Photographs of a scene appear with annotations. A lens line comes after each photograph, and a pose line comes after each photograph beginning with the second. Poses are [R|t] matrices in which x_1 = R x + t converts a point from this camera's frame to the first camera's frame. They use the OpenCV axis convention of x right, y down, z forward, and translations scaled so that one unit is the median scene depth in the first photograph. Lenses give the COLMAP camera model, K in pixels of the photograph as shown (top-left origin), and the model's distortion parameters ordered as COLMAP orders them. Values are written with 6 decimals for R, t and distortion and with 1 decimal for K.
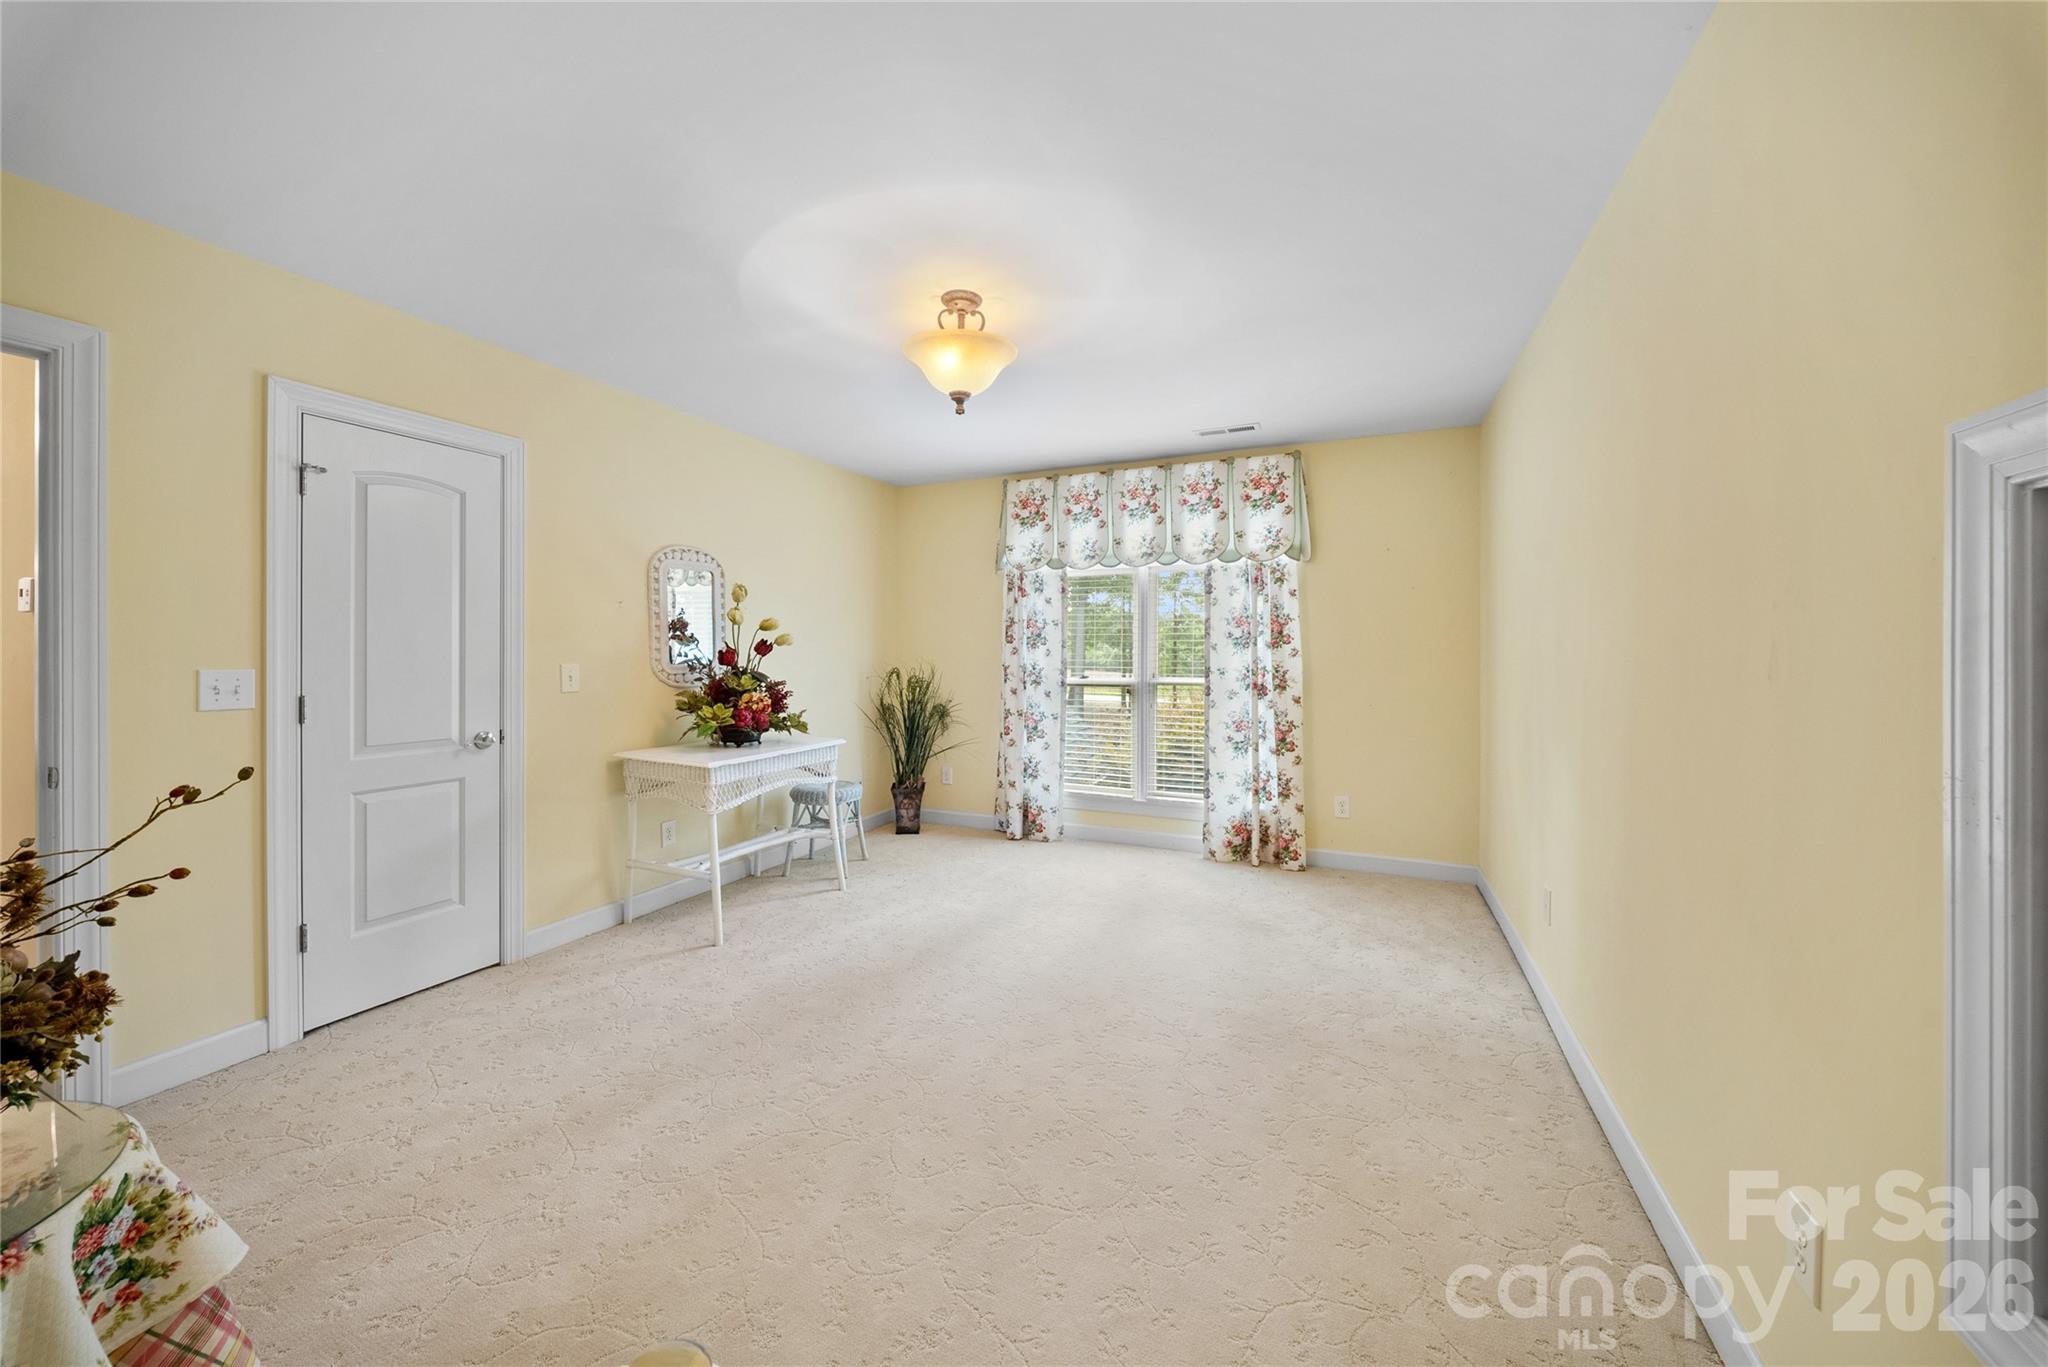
lens RADIAL K [[694.1, 0, 1015.7], [0, 694.1, 649.6], [0, 0, 1]] dist [0.000739, 0.000003]
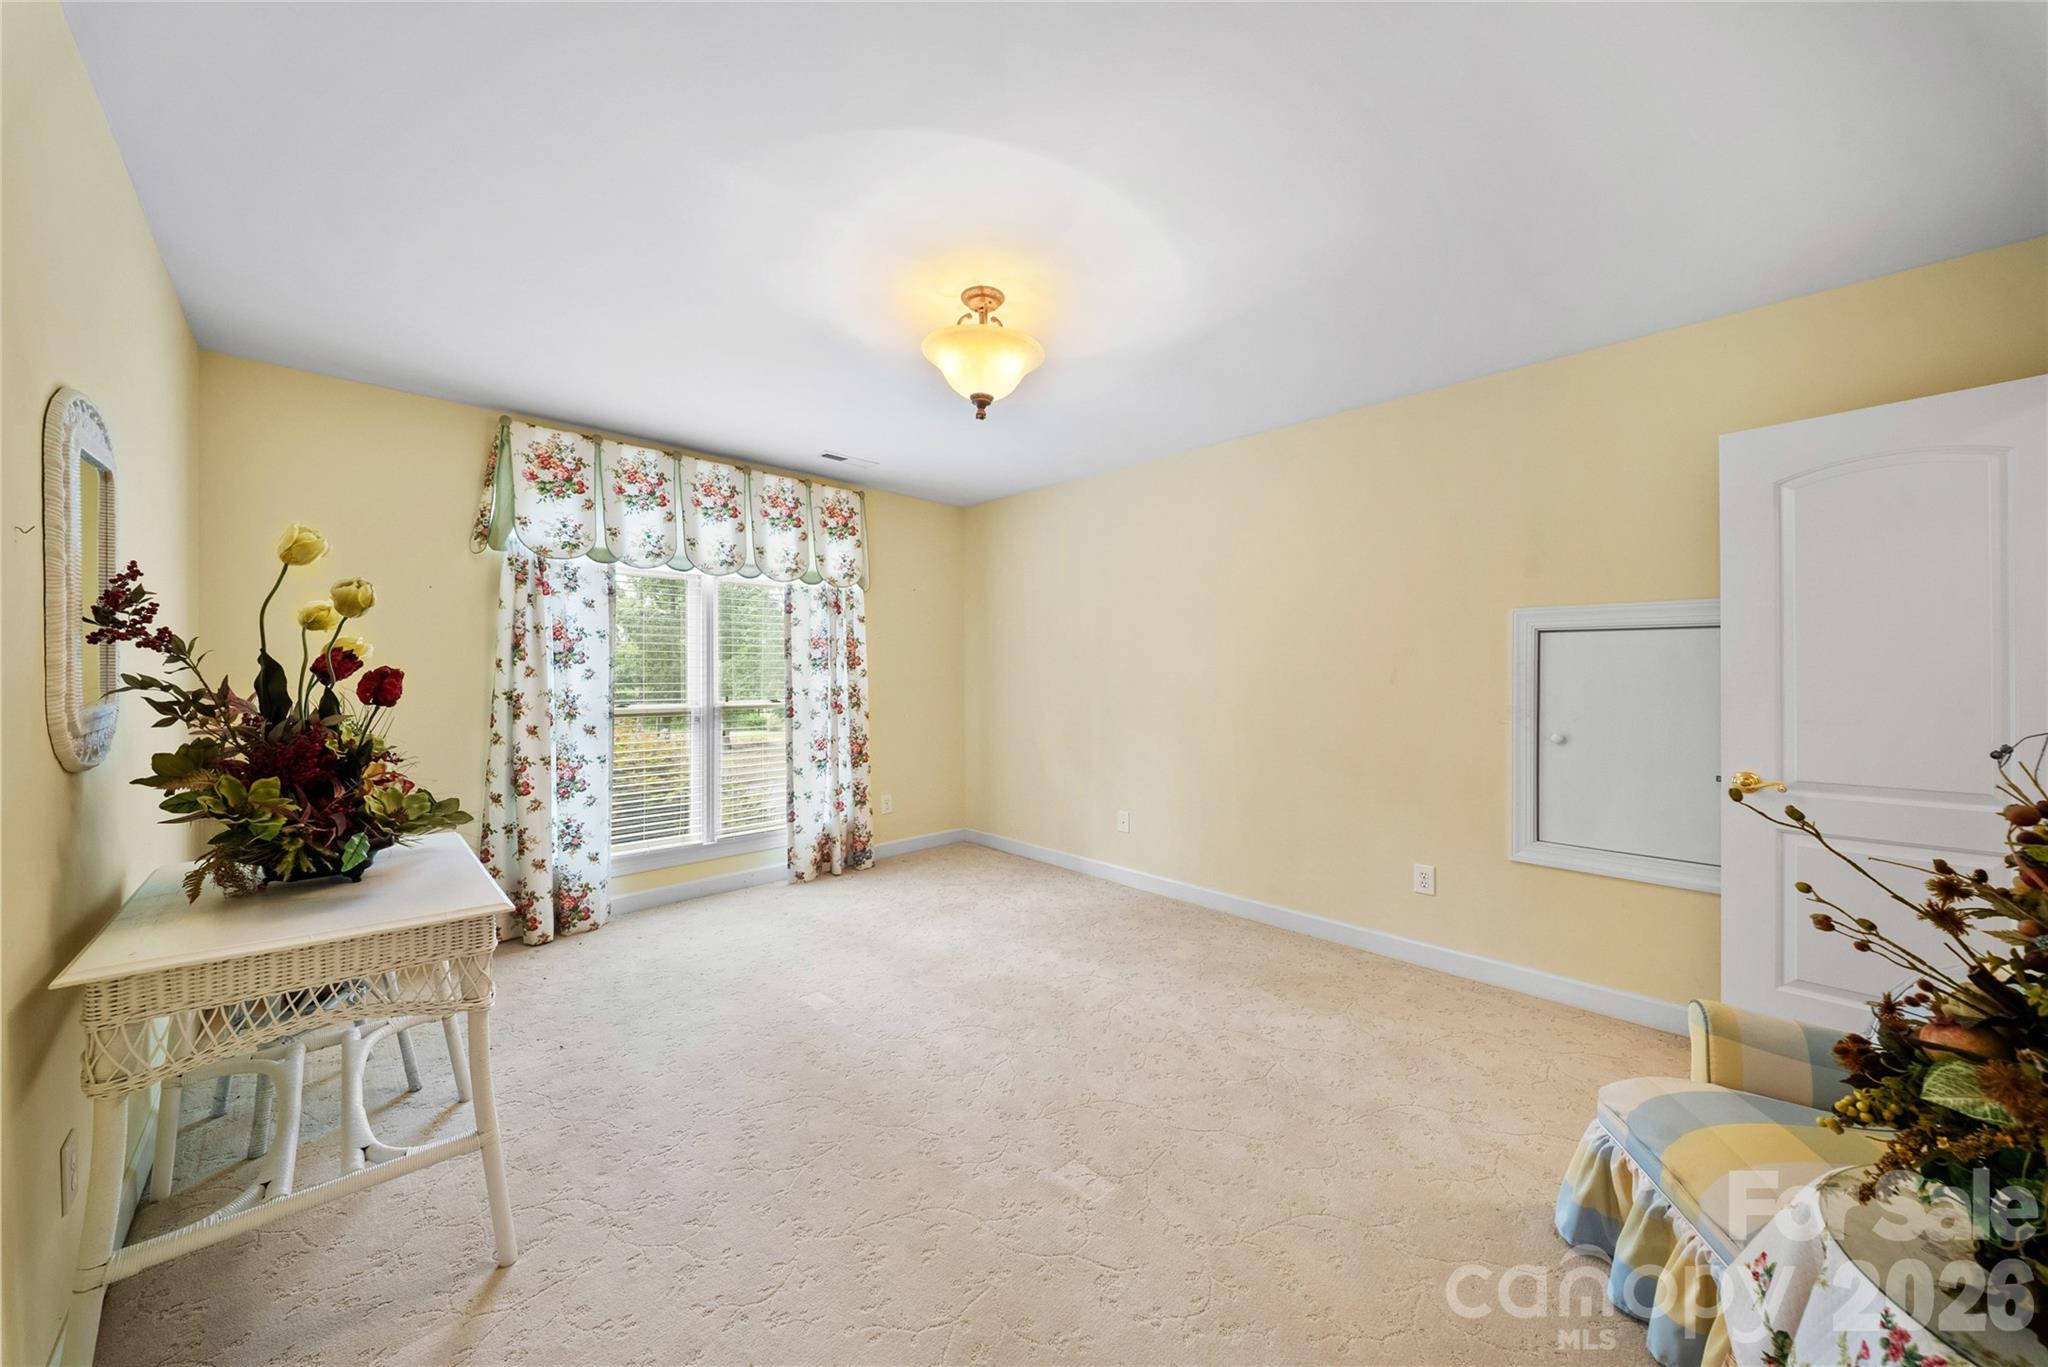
lens RADIAL K [[723.0, 0, 1032.0], [0, 723.0, 660.0], [0, 0, 1]] dist [0.011670, -0.000300]
pose [[0.369137, 0.008787, 0.929333, -0.541548], [-0.011569, 0.999921, -0.004859, -0.013342], [-0.929303, -0.008958, 0.369210, 0.301703]]
